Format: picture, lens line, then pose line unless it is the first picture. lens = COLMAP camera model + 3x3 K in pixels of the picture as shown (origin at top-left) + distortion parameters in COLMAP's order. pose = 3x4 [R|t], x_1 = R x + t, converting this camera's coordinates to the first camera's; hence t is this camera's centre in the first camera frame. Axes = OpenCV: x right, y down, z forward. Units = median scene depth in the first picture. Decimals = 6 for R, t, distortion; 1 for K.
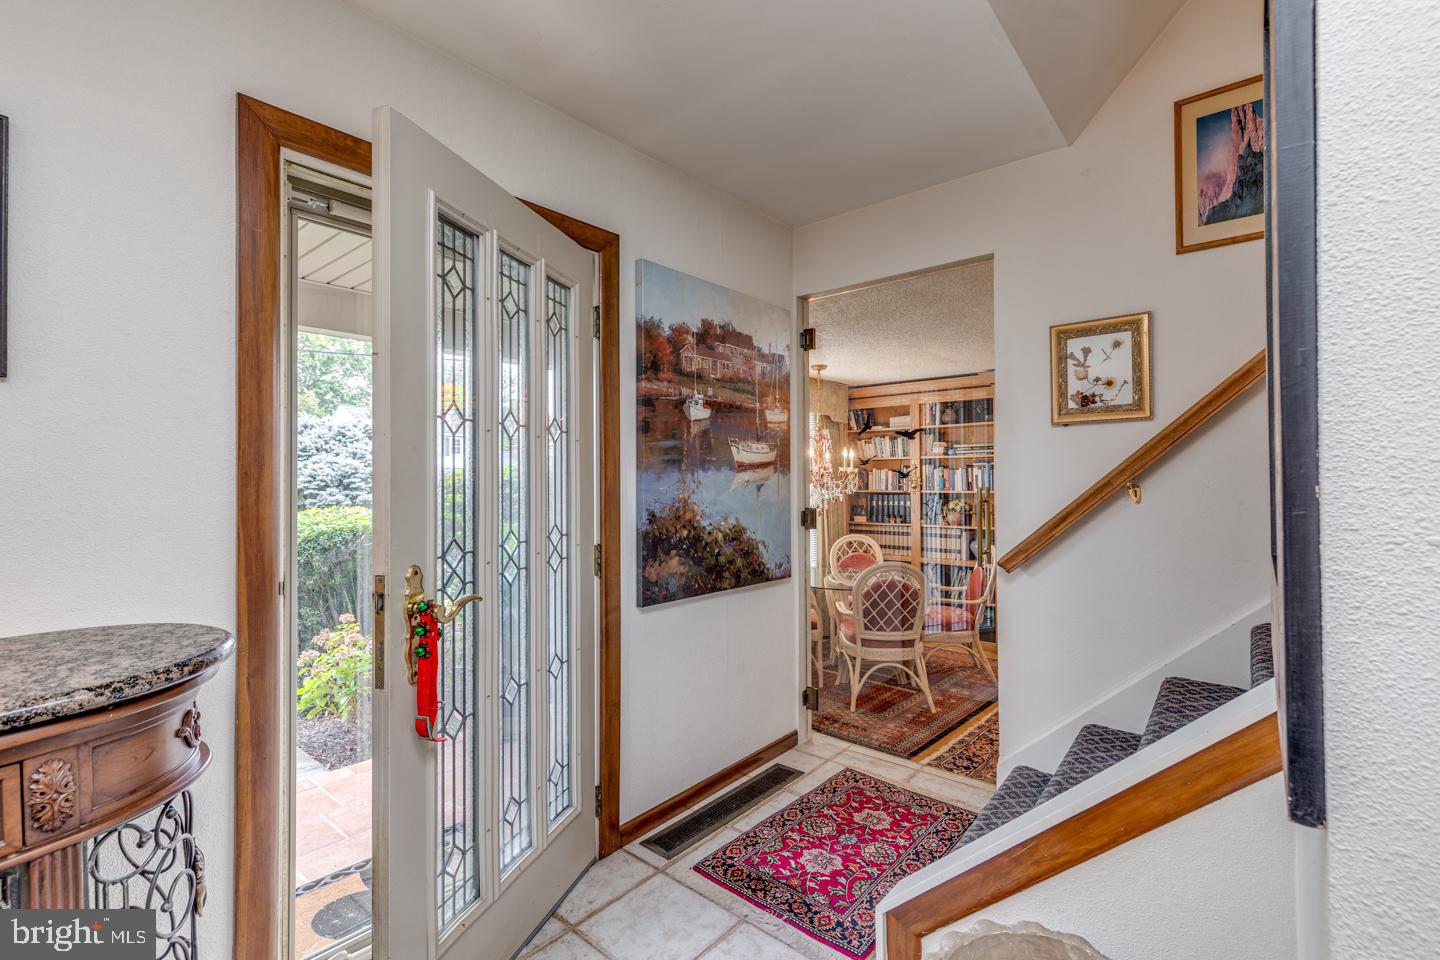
lens RADIAL K [[646.9, 0, 722.6], [0, 646.9, 474.7], [0, 0, 1]] dist [0.005309, 0.001015]
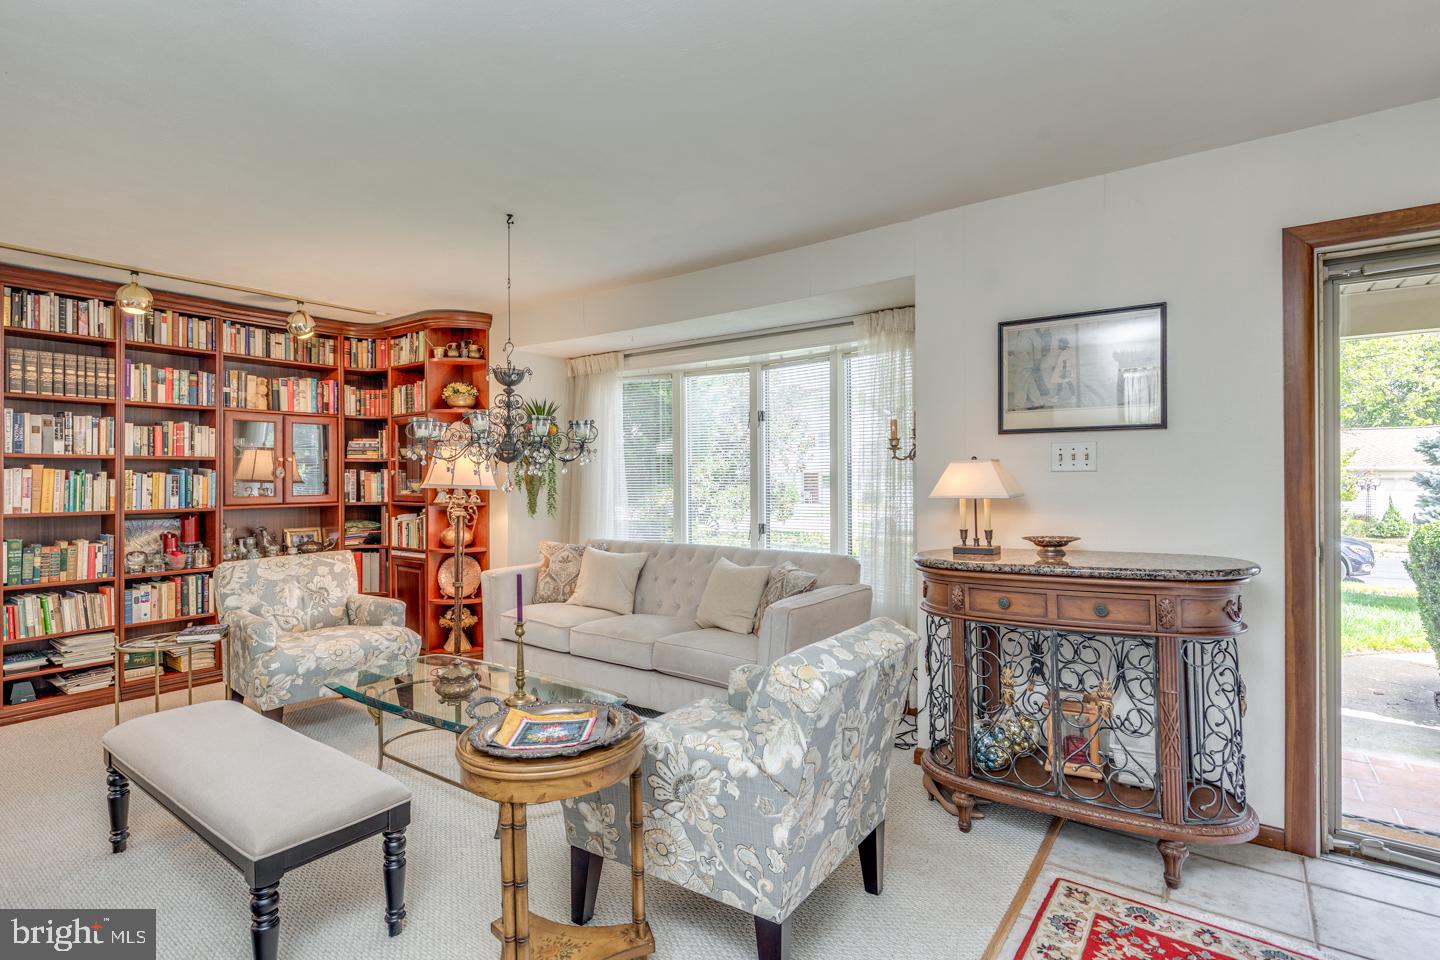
lens RADIAL K [[703.4, 0, 720.9], [0, 703.4, 479.2], [0, 0, 1]] dist [-0.002083, 0.000905]
pose [[0.067639, 0.000698, -0.997710, 0.840070], [0.009122, 0.999958, 0.001318, -0.002703], [0.997668, -0.009191, 0.067630, -0.460441]]
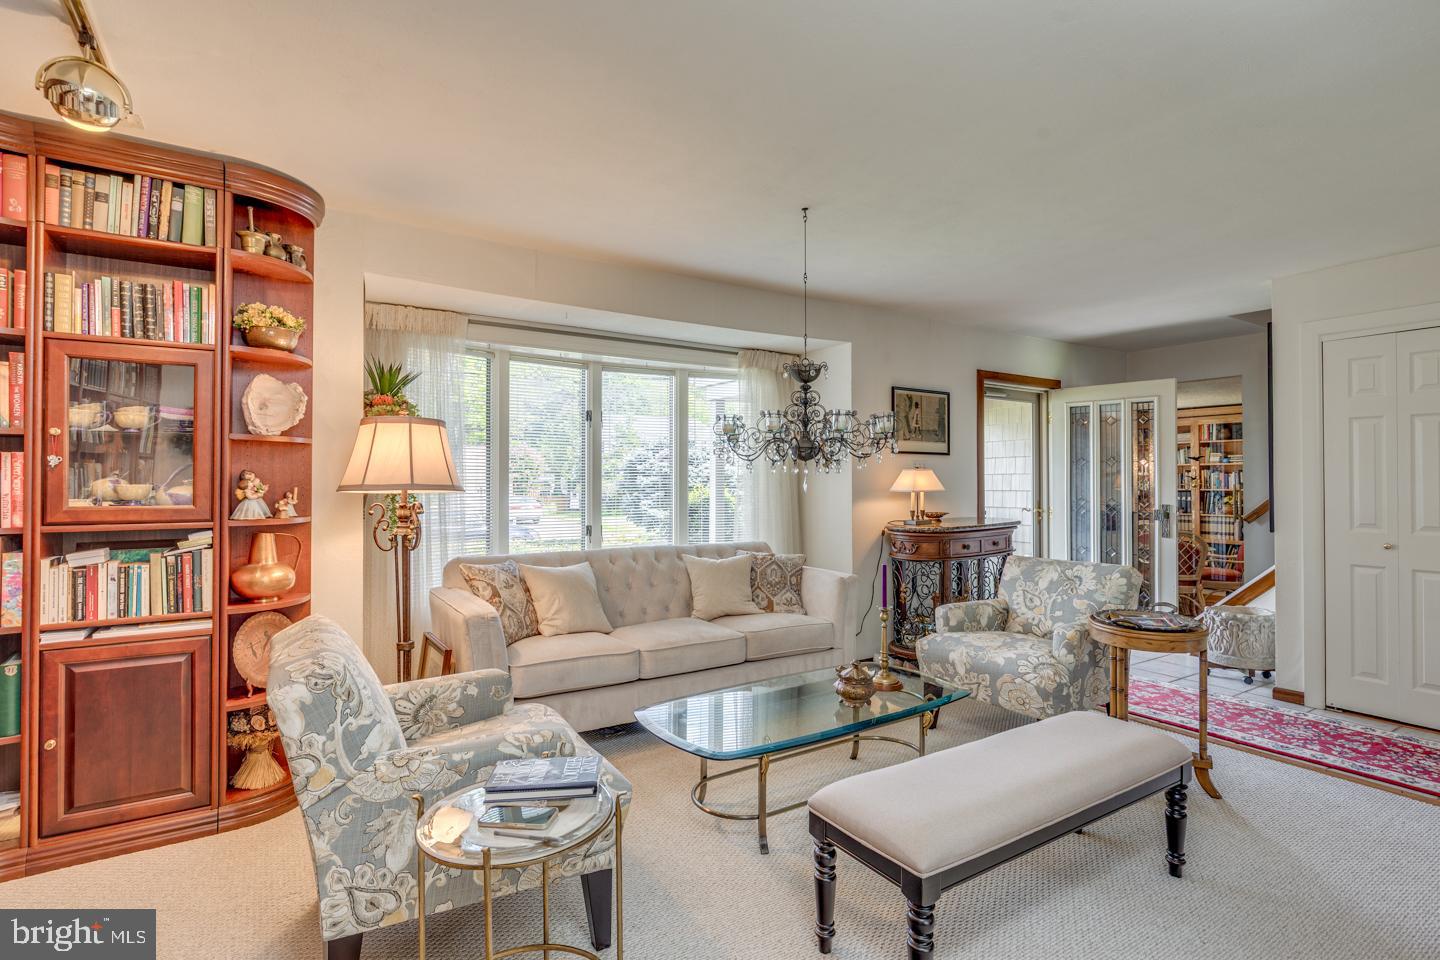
lens RADIAL K [[703.4, 0, 717.8], [0, 703.4, 480.7], [0, 0, 1]] dist [-0.002083, 0.000905]
pose [[0.953989, -0.001082, -0.299840, -1.144982], [0.001818, 0.999996, 0.002175, -0.002469], [0.299836, -0.002620, 0.953987, -3.298184]]
